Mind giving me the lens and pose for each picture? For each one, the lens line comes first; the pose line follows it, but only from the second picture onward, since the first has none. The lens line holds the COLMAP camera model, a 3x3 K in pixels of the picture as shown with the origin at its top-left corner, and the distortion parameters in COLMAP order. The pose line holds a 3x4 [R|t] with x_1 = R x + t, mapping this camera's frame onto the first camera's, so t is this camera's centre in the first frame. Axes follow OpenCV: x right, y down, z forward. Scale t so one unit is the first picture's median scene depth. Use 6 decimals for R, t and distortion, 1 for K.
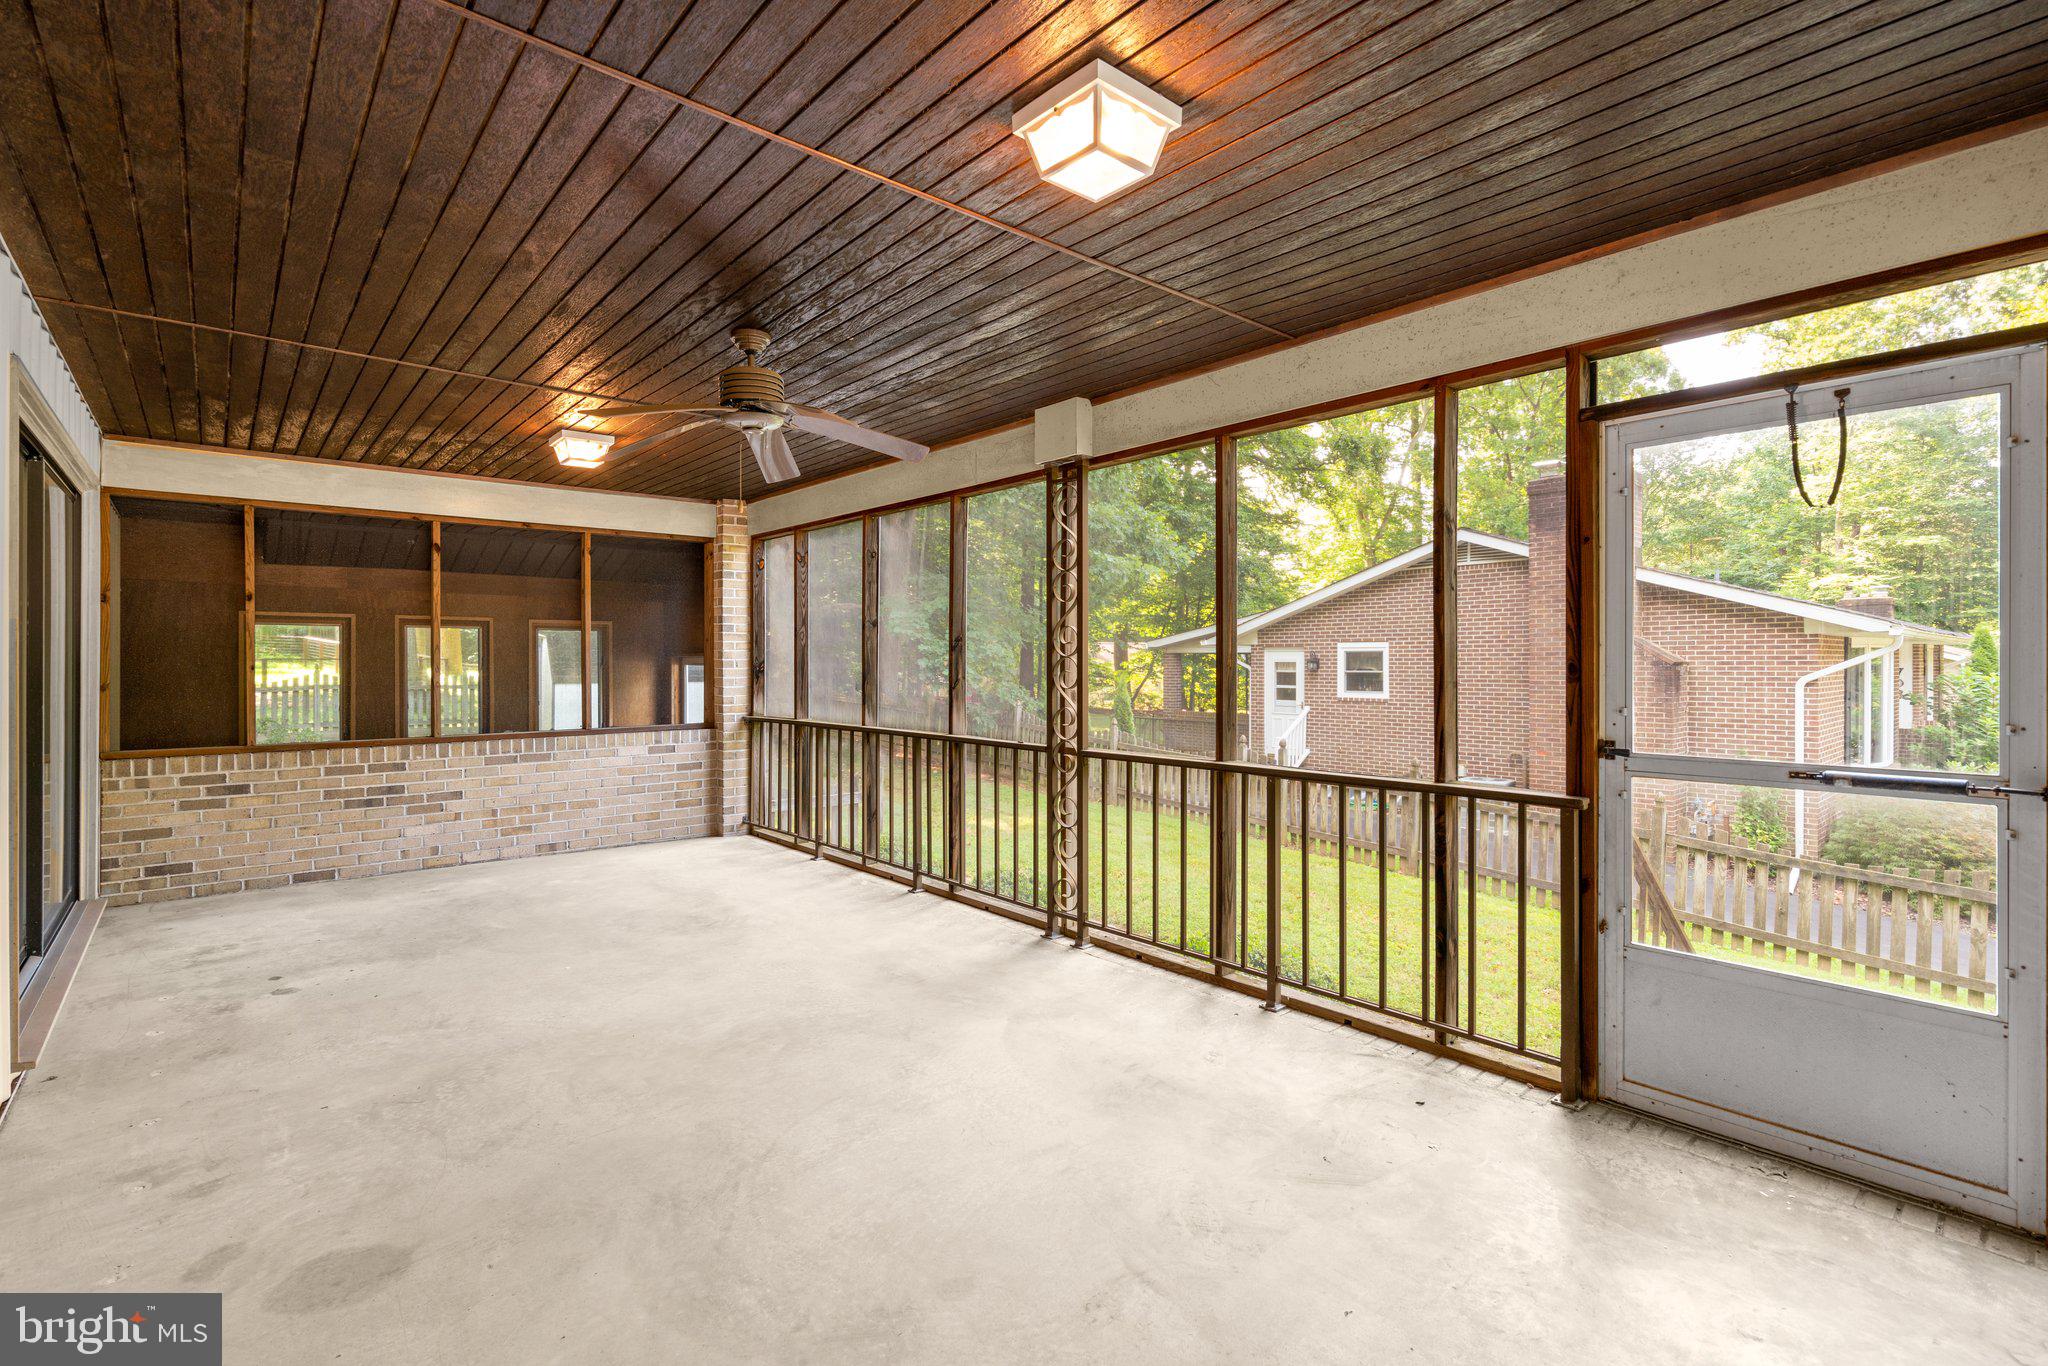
lens RADIAL K [[931.1, 0, 1011.9], [0, 931.1, 662.2], [0, 0, 1]] dist [-0.000225, 0.001152]
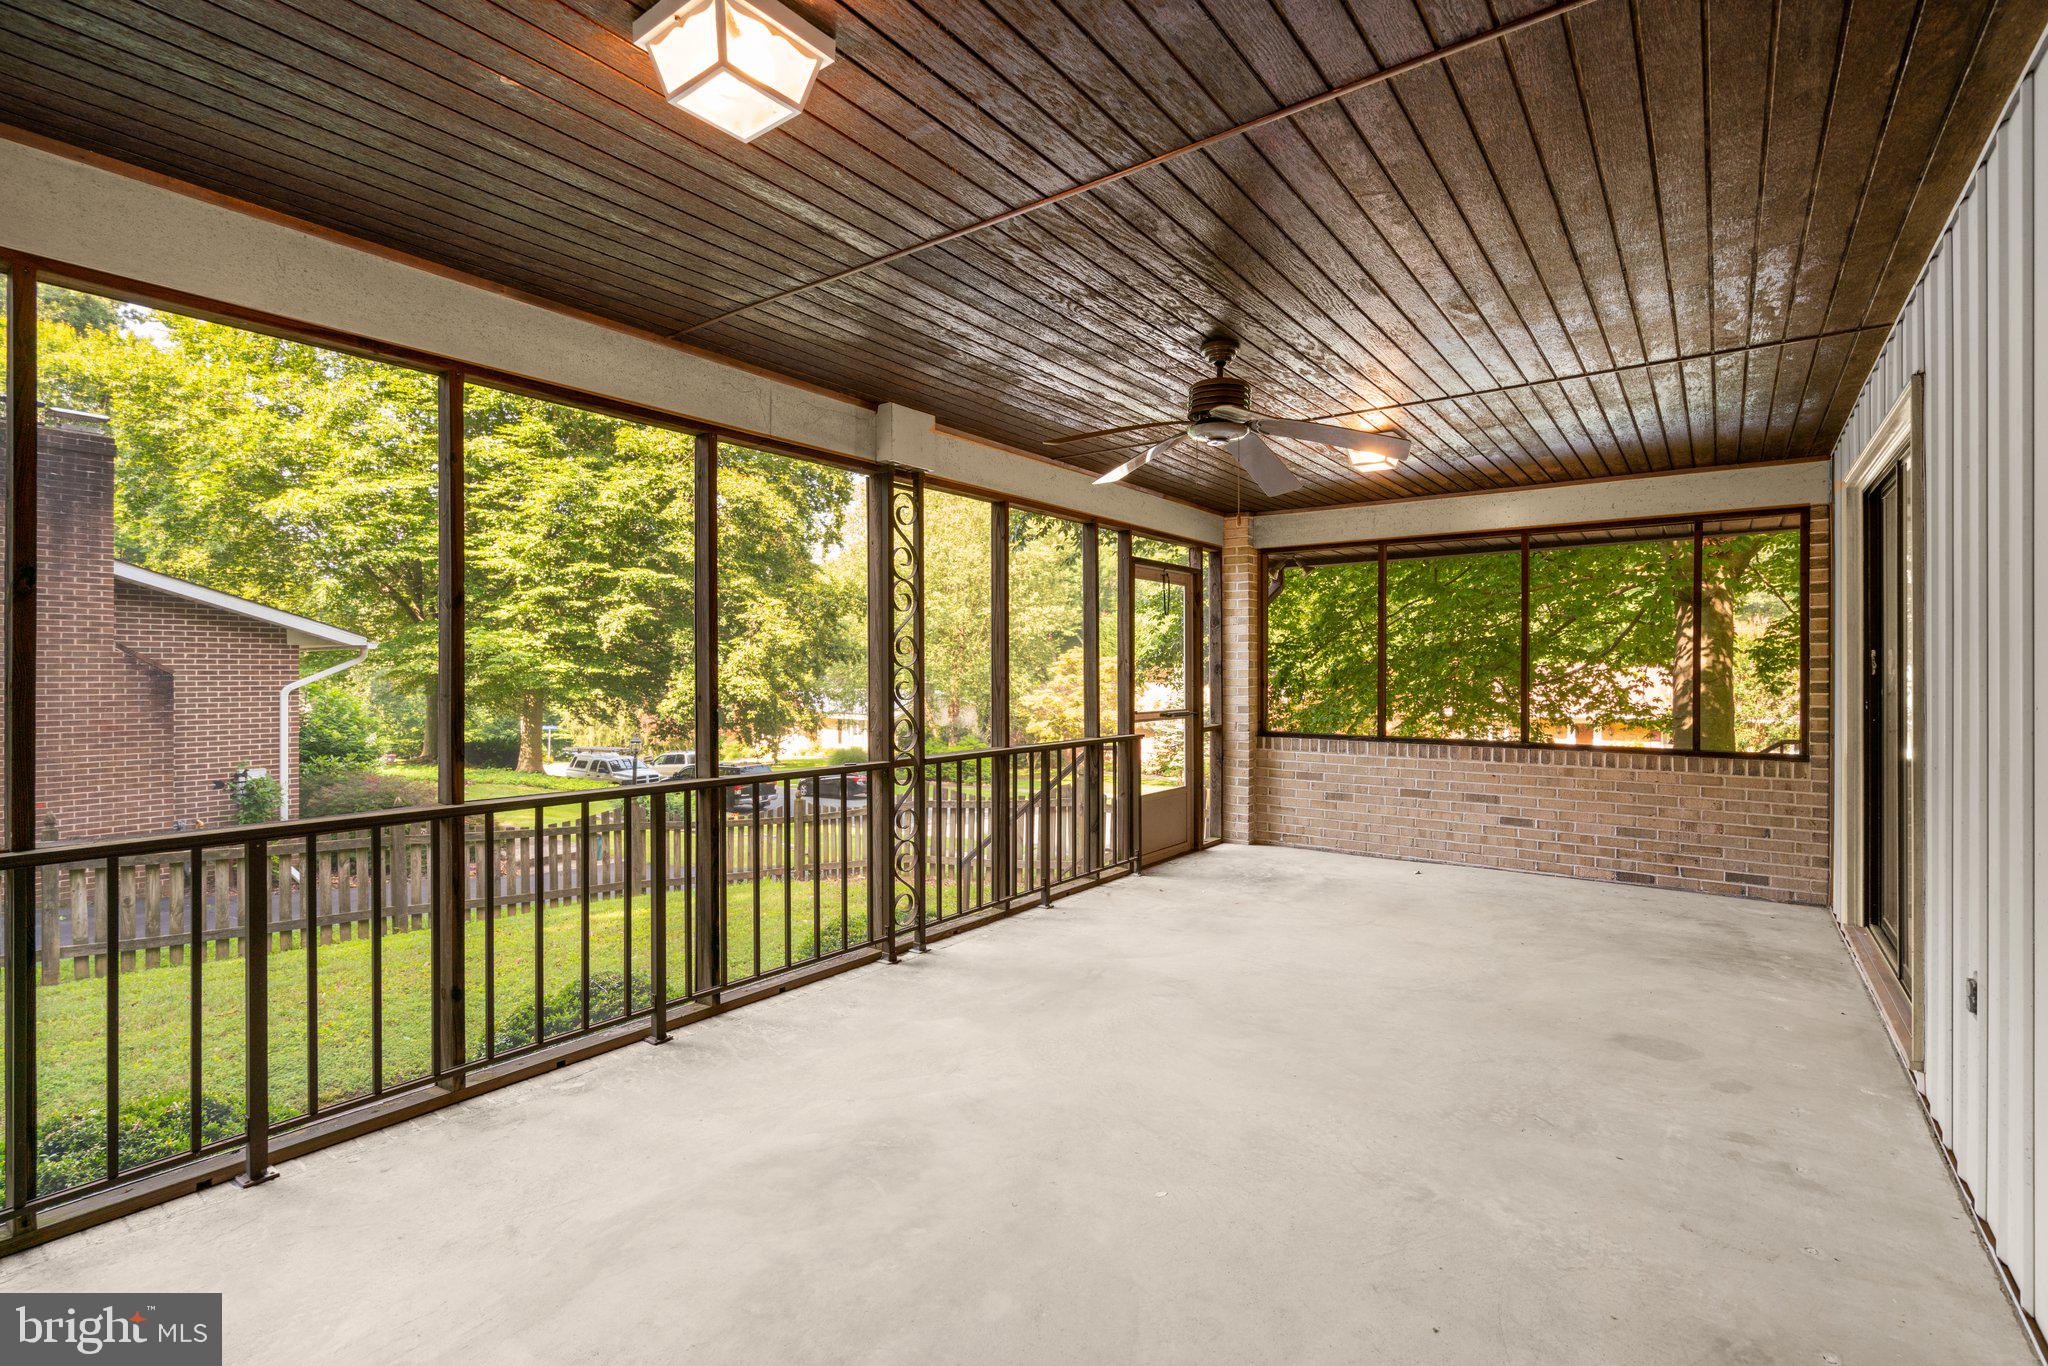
lens RADIAL K [[931.1, 0, 1014.8], [0, 931.1, 673.7], [0, 0, 1]] dist [-0.000225, 0.001152]
pose [[-0.213127, -0.001351, 0.977023, -0.783745], [-0.001993, 0.999998, 0.000948, -0.000414], [-0.977022, -0.001745, -0.213130, 0.924800]]
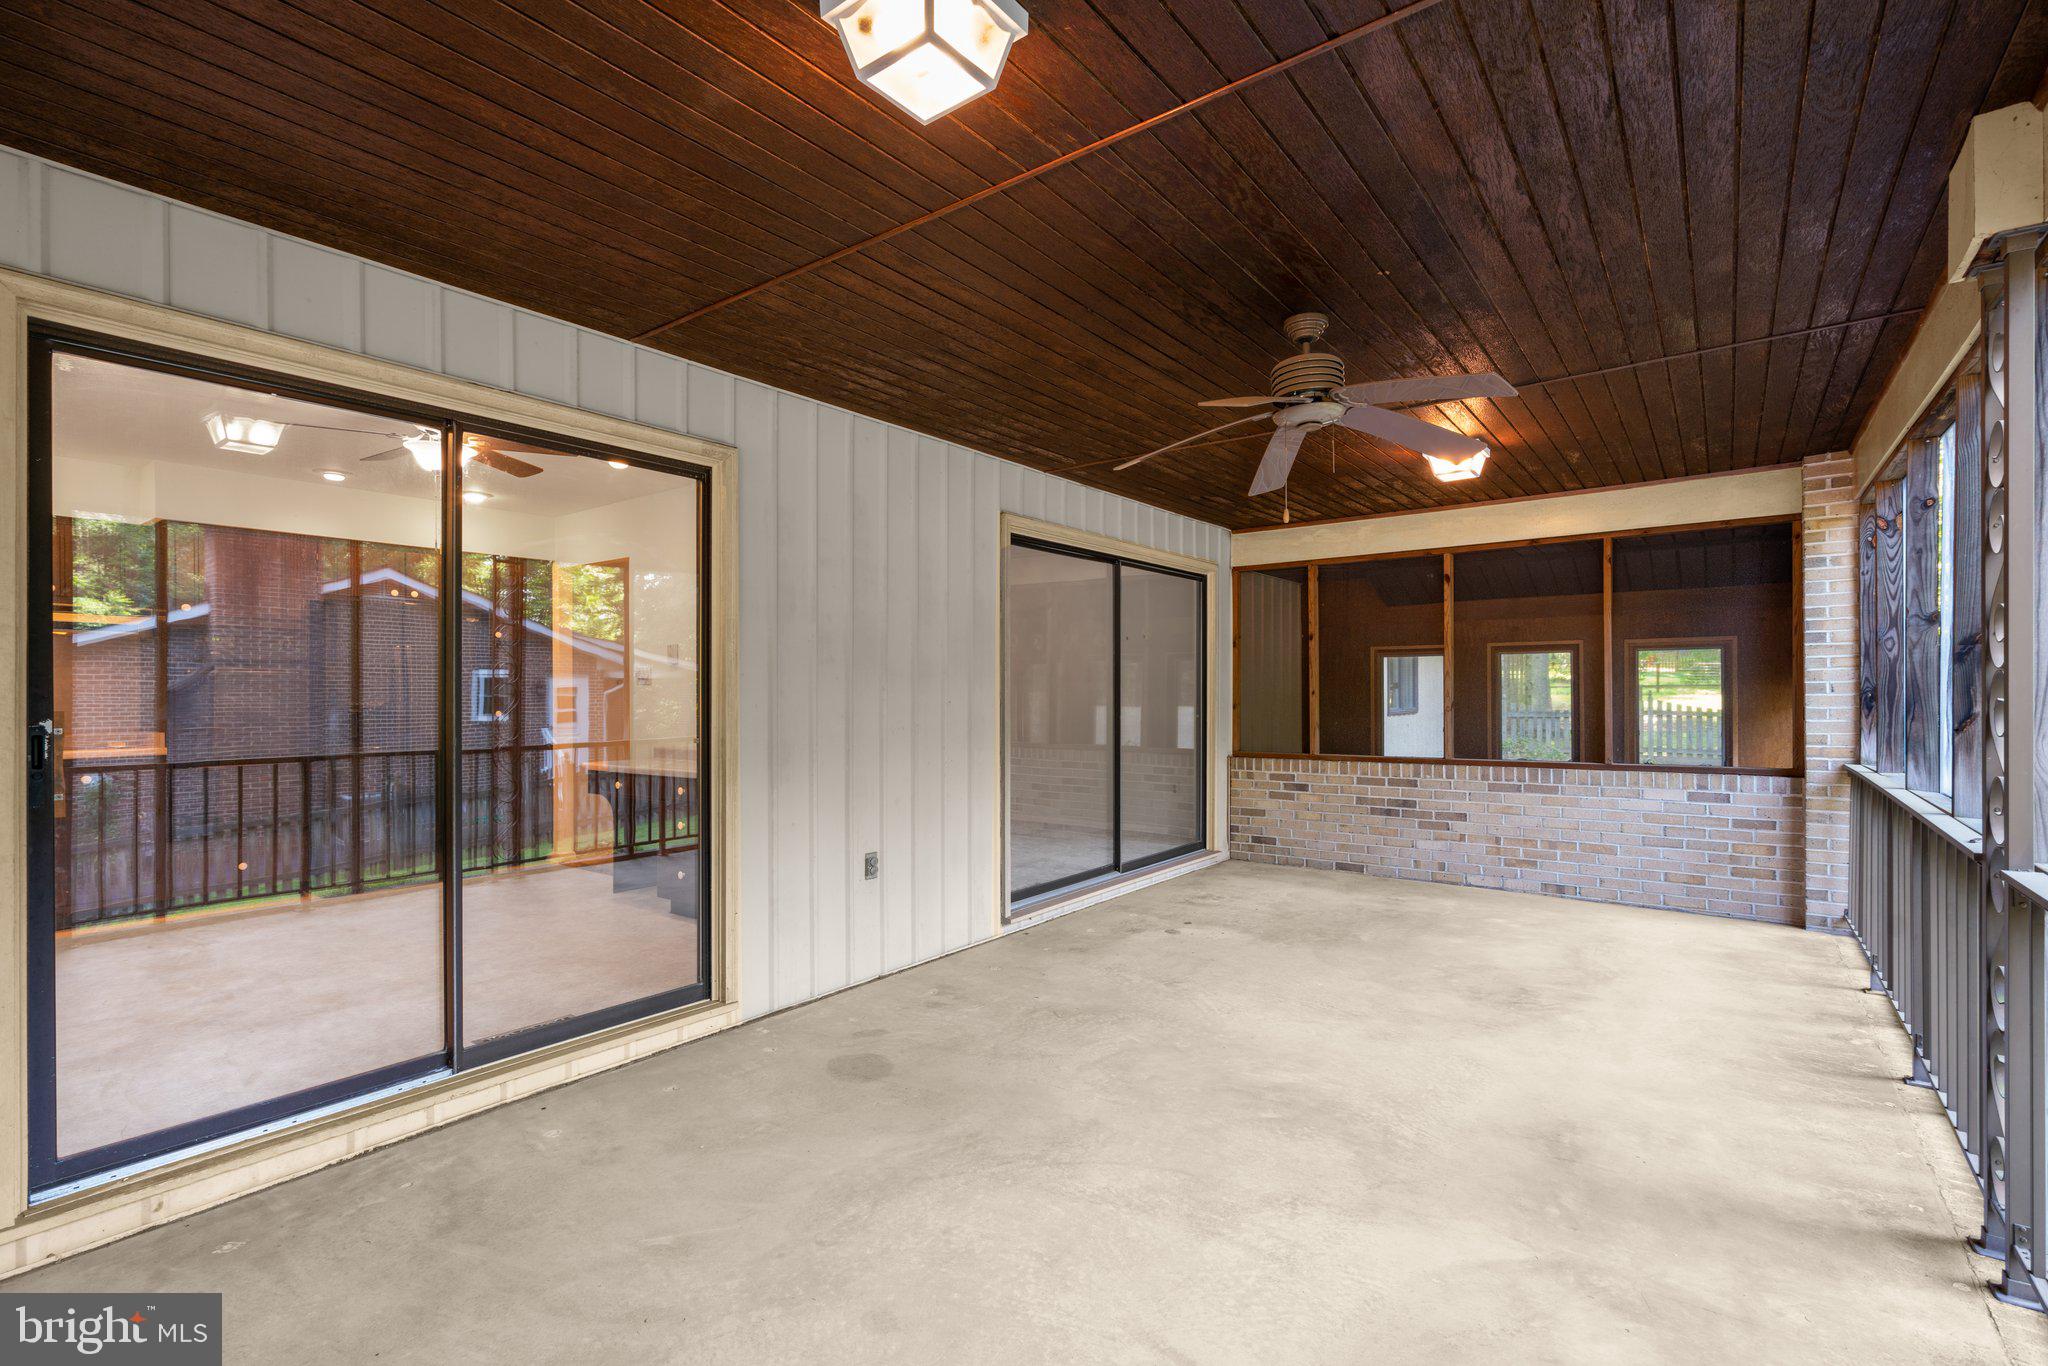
lens RADIAL K [[931.1, 0, 1020.3], [0, 931.1, 693.7], [0, 0, 1]] dist [-0.000225, 0.001152]
pose [[0.213977, 0.000881, -0.976838, 0.347525], [0.005345, 0.999984, 0.002073, 0.002222], [0.976824, -0.005665, 0.213969, 0.348305]]
